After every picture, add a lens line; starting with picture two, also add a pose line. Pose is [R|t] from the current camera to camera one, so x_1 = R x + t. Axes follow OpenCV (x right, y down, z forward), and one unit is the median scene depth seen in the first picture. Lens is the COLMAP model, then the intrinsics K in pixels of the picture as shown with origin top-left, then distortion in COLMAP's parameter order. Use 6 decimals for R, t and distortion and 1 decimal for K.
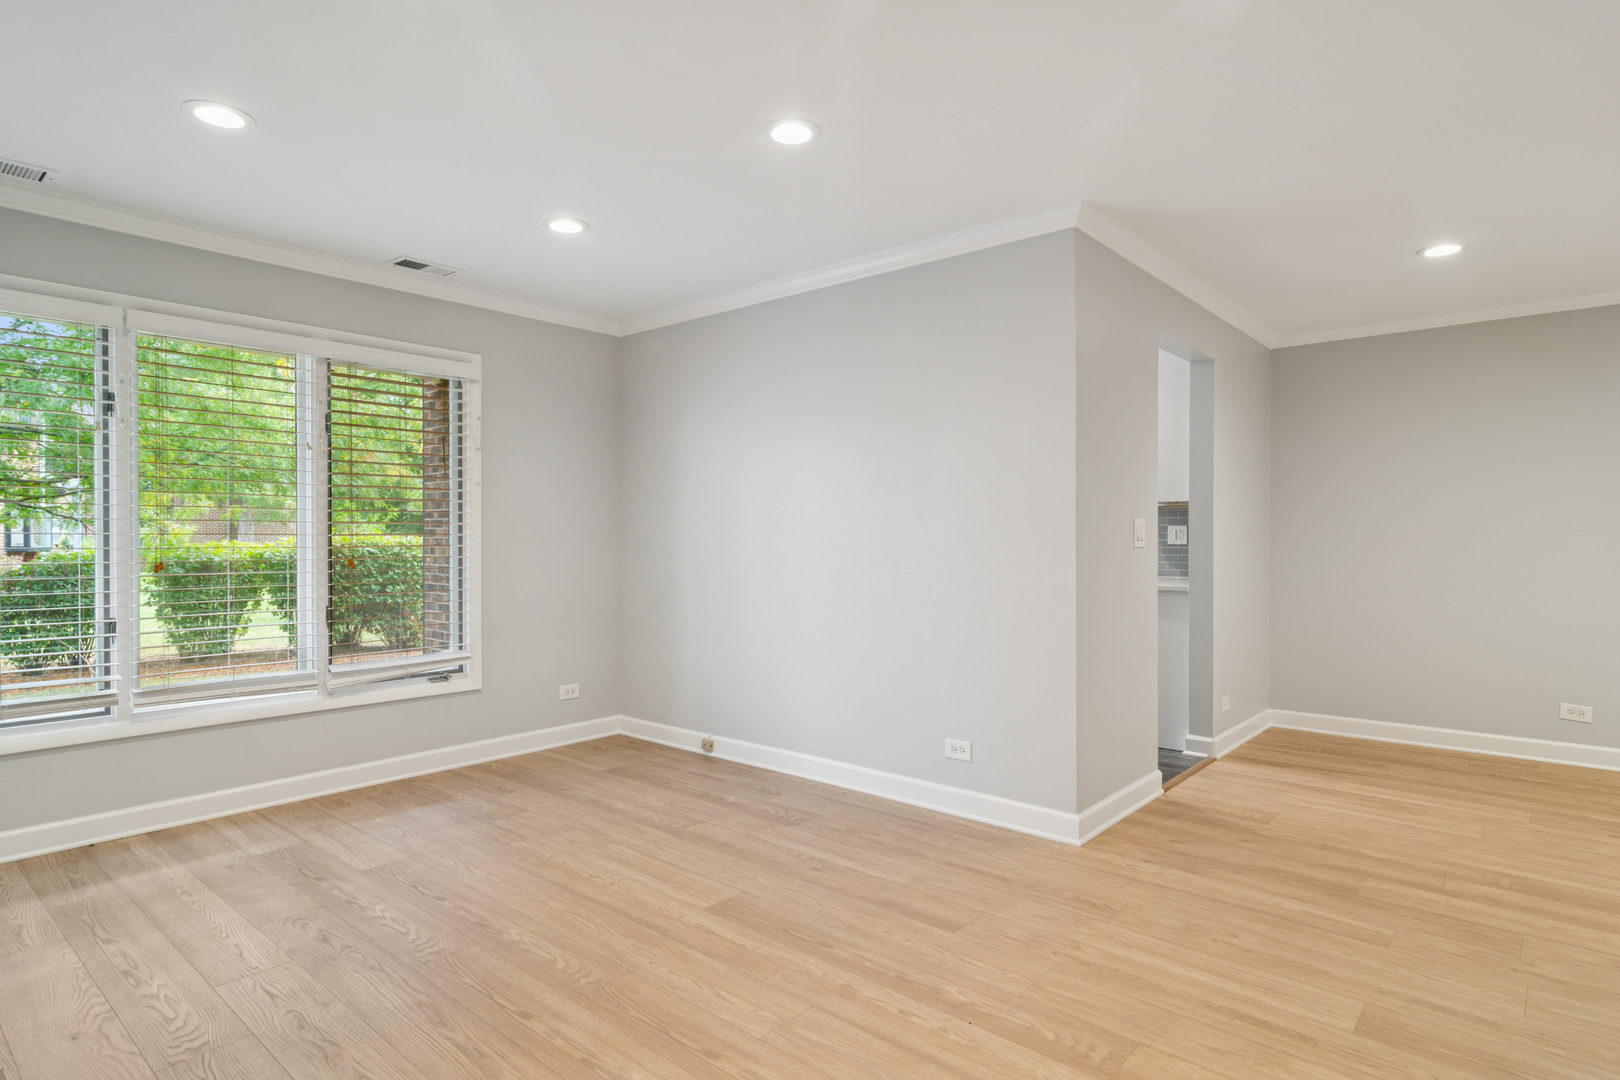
lens RADIAL K [[875.8, 0, 801.1], [0, 875.8, 548.2], [0, 0, 1]] dist [-0.001652, 0.001052]
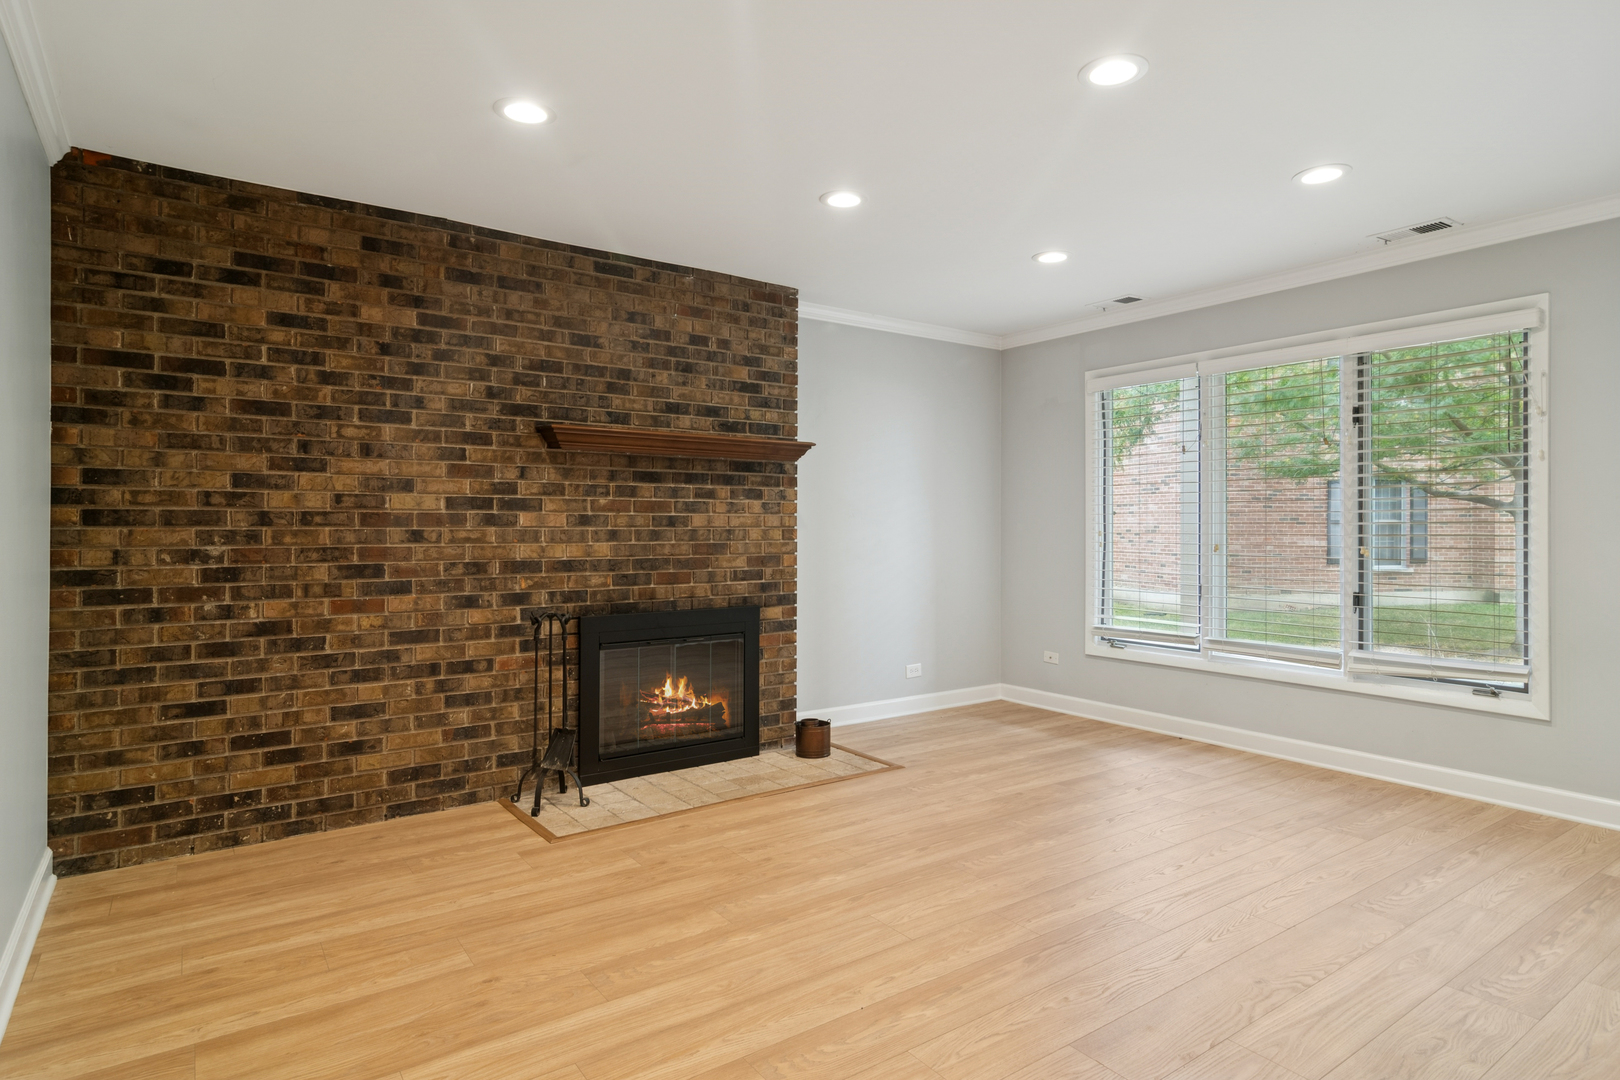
lens RADIAL K [[875.8, 0, 806.2], [0, 875.8, 527.1], [0, 0, 1]] dist [-0.001652, 0.001052]
pose [[-0.236316, 0.000534, -0.971676, 0.674617], [-0.011503, 0.999928, 0.003347, -0.007826], [0.971608, 0.011969, -0.236292, 0.664046]]
